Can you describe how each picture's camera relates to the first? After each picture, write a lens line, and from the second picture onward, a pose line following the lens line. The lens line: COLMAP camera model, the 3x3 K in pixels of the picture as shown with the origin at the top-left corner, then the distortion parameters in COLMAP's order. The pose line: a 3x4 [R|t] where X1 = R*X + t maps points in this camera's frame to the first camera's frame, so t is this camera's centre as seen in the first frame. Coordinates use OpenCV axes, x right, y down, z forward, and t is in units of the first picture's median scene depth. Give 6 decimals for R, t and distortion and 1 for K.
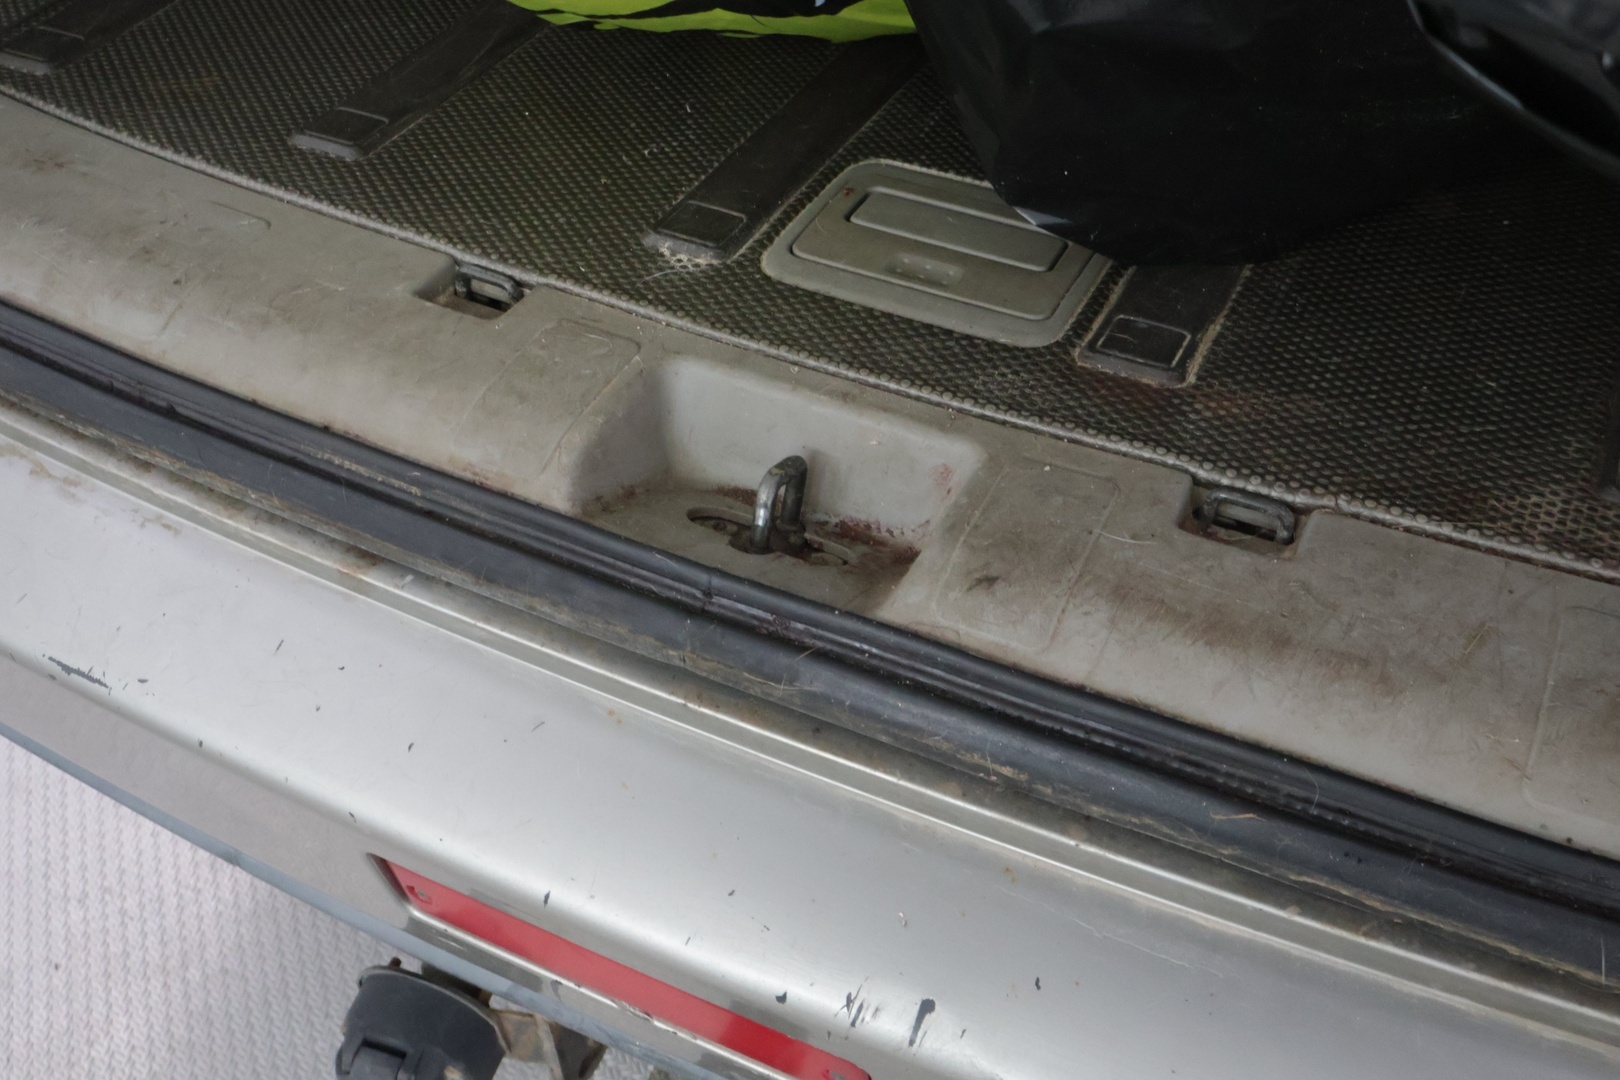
lens RADIAL K [[1663.7, 0, 810.0], [0, 1663.7, 540.0], [0, 0, 1]] dist [-0.013823, -0.002567]
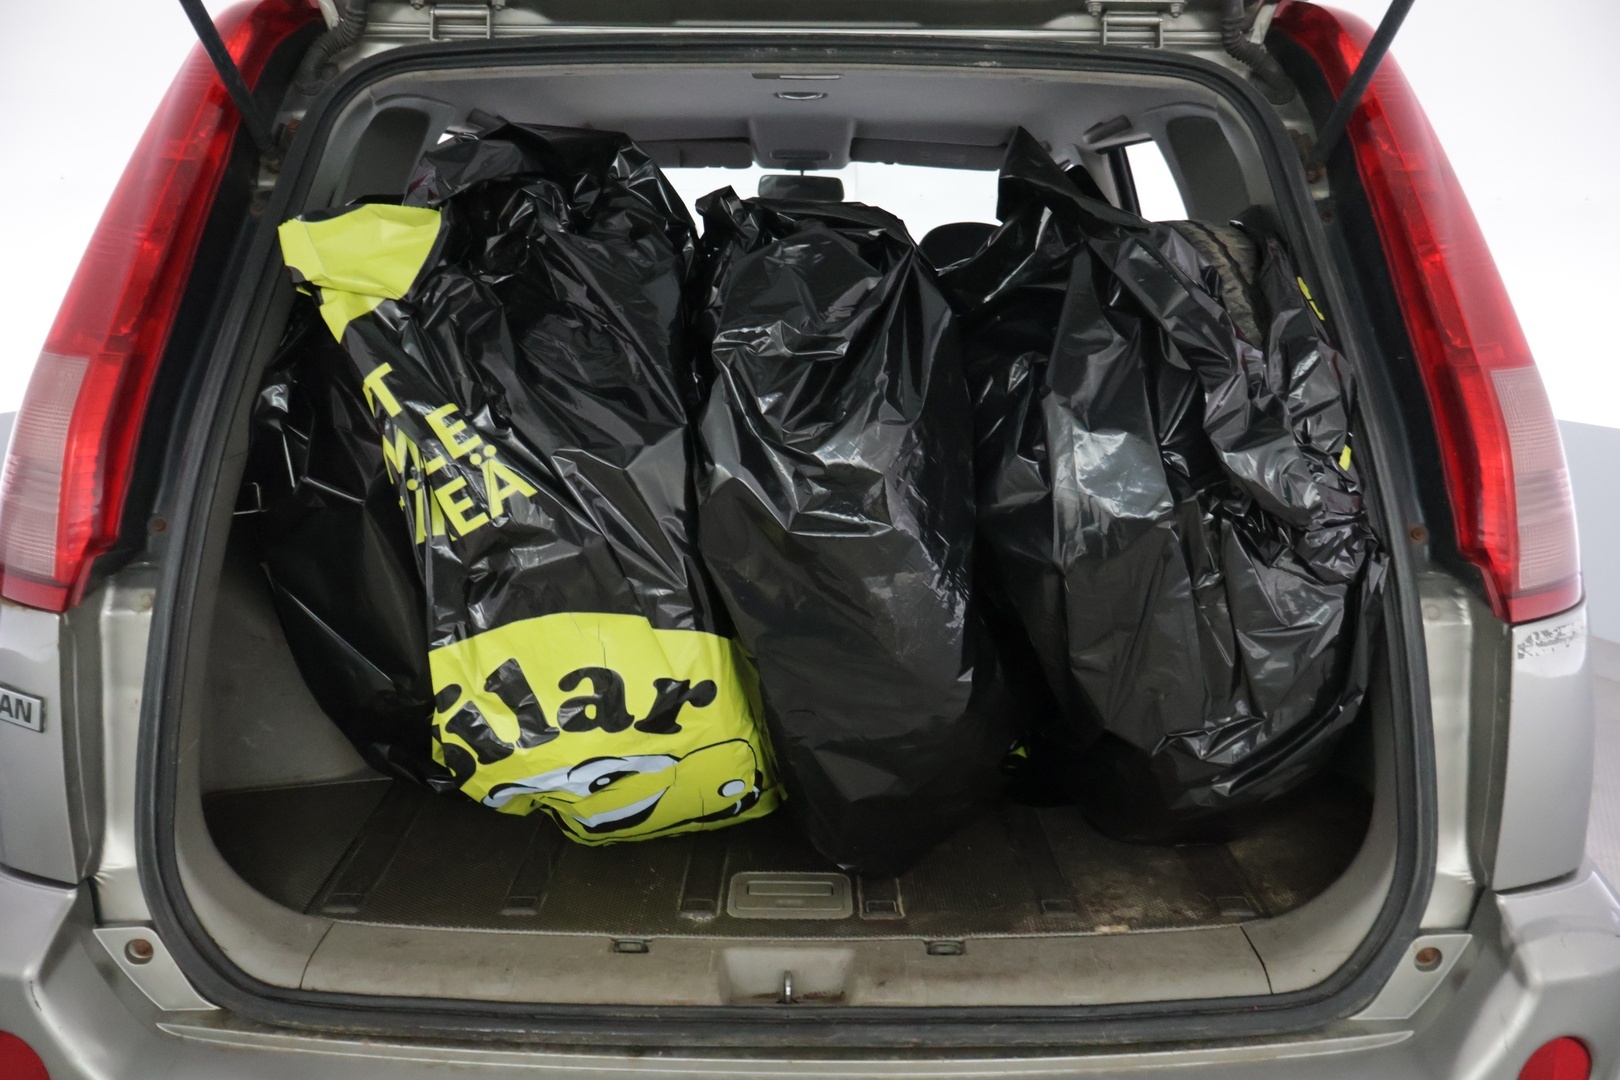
lens RADIAL K [[1350.7, 0, 810.0], [0, 1350.7, 540.0], [0, 0, 1]] dist [0.000277, -0.002614]
pose [[0.896441, -0.076330, 0.436540, -0.845371], [0.286688, 0.851051, -0.439911, 0.317455], [-0.337940, 0.519505, 0.784800, -1.053707]]
